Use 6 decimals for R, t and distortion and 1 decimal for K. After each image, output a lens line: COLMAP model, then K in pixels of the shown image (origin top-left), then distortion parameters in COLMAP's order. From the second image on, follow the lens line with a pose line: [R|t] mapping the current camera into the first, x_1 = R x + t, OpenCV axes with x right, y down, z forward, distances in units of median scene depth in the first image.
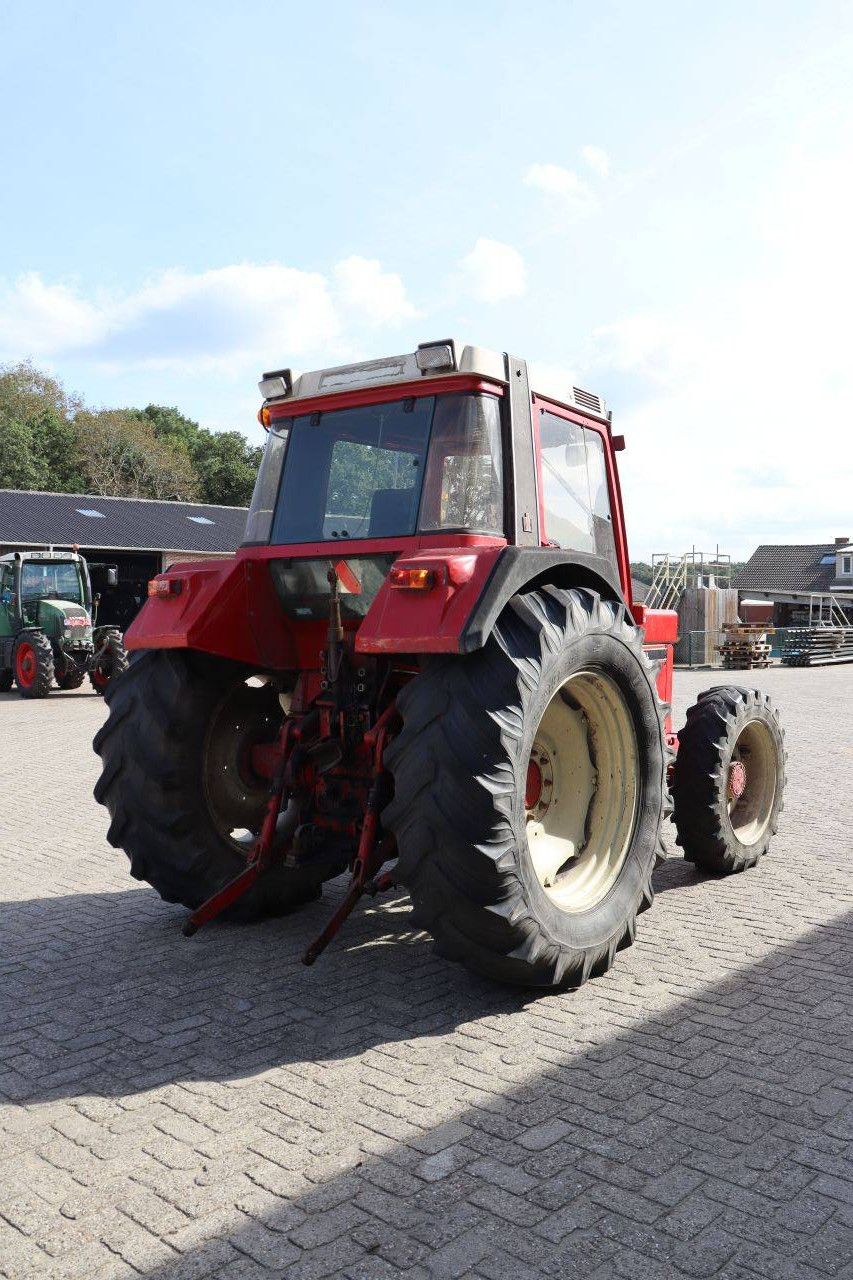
lens RADIAL K [[1101.4, 0, 426.5], [0, 1101.4, 640.0], [0, 0, 1]] dist [-0.075144, 0.005614]
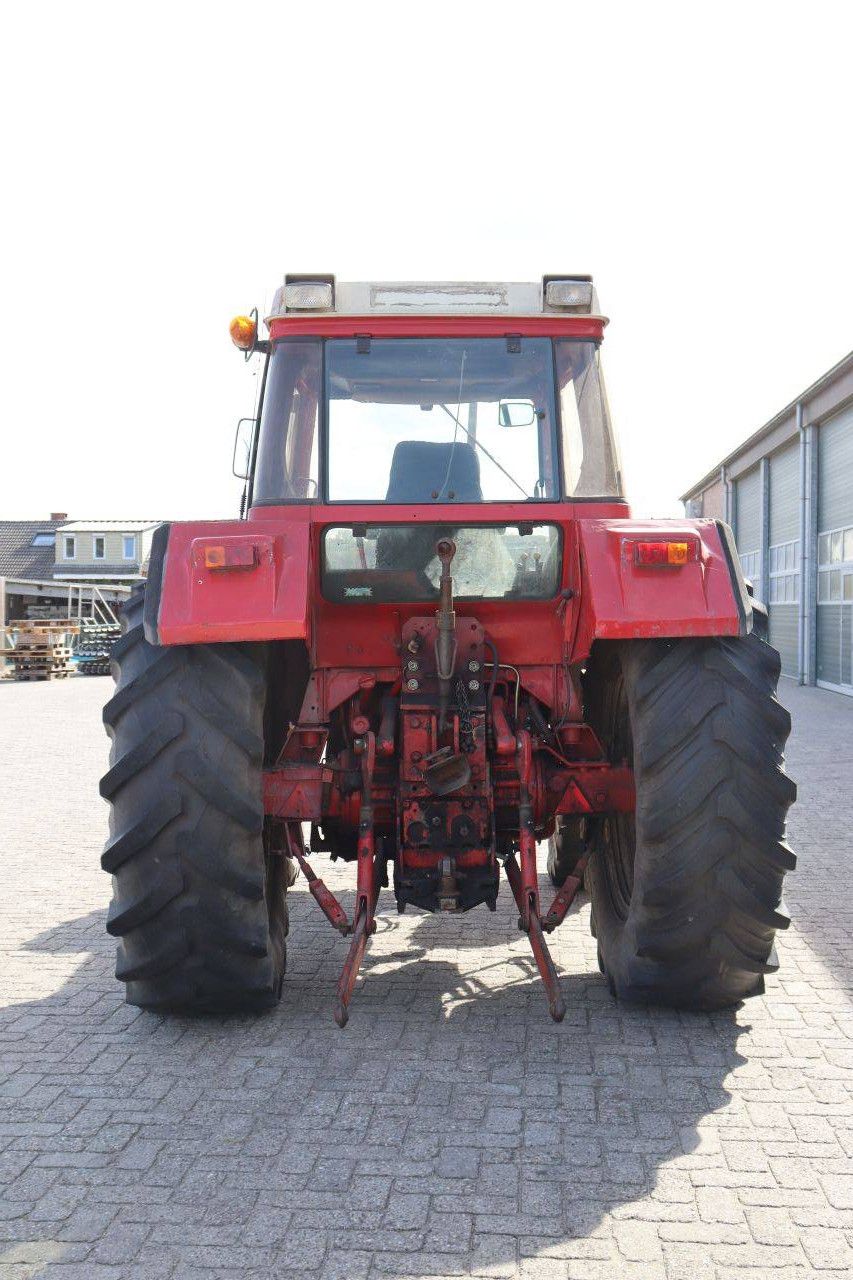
lens RADIAL K [[1443.5, 0, 463.6], [0, 1443.5, 623.9], [0, 0, 1]] dist [-0.066012, 0.004688]
pose [[0.786449, -0.007782, 0.617606, -0.100175], [0.016828, 0.999819, -0.008830, 0.001038], [-0.617426, 0.017337, 0.786438, 0.023280]]
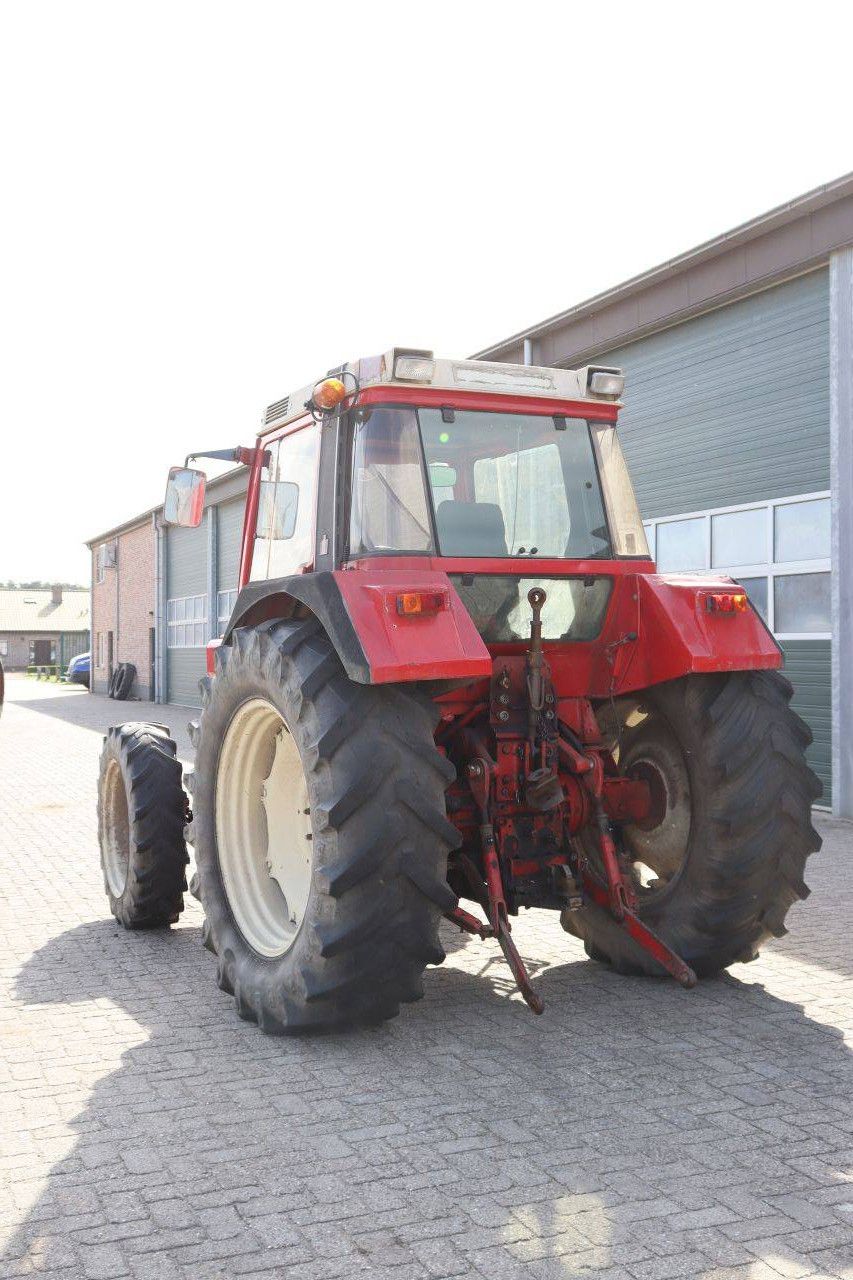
lens RADIAL K [[1433.0, 0, 426.5], [0, 1433.0, 640.0], [0, 0, 1]] dist [0.003076, -0.015604]
pose [[0.427364, 0.001571, 0.904078, -0.168459], [0.030954, 0.999387, -0.016369, -0.000561], [-0.903550, 0.034980, 0.427053, 0.078911]]
